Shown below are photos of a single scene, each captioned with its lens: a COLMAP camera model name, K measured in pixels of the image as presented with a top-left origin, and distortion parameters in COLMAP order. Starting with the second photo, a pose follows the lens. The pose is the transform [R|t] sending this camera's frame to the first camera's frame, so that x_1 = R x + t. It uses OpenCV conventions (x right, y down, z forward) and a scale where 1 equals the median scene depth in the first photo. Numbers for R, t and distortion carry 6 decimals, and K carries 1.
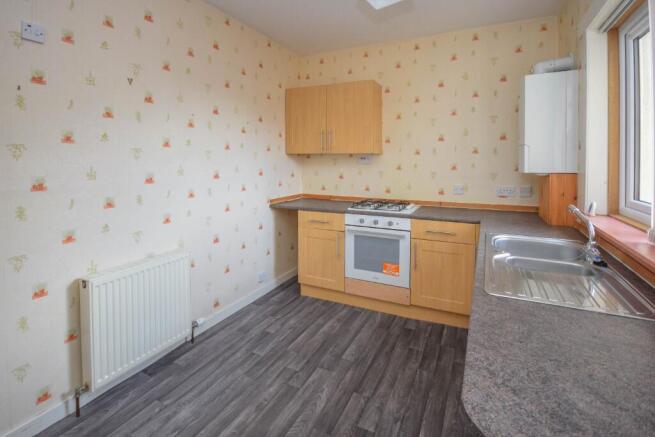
lens RADIAL K [[299.4, 0, 339.3], [0, 299.4, 167.0], [0, 0, 1]] dist [0.003207, -0.006747]
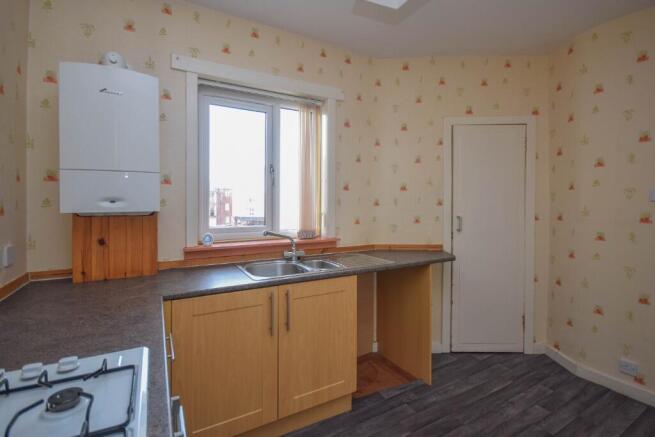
lens RADIAL K [[299.4, 0, 316.8], [0, 299.4, 203.5], [0, 0, 1]] dist [0.003207, -0.006747]
pose [[-0.803438, -0.007371, 0.595343, 0.066214], [0.007522, 0.999718, 0.022530, -0.019976], [-0.595341, 0.022580, -0.803156, 1.519207]]
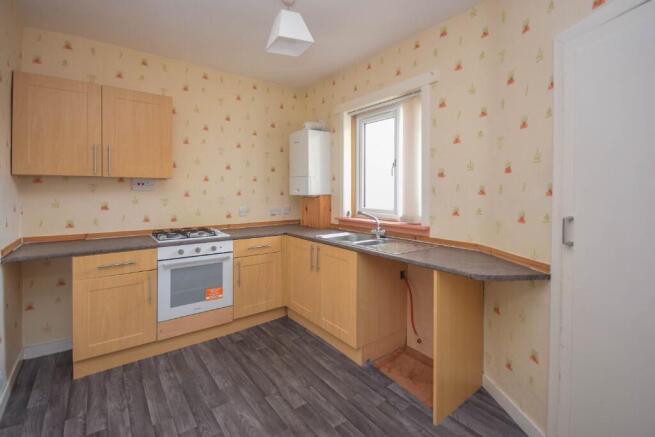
lens RADIAL K [[299.4, 0, 324.1], [0, 299.4, 192.5], [0, 0, 1]] dist [0.003207, -0.006747]
pose [[0.477044, -0.004931, 0.878866, -0.546629], [0.018456, 0.999820, -0.004408, 0.011964], [-0.878686, 0.018323, 0.477049, 0.190653]]
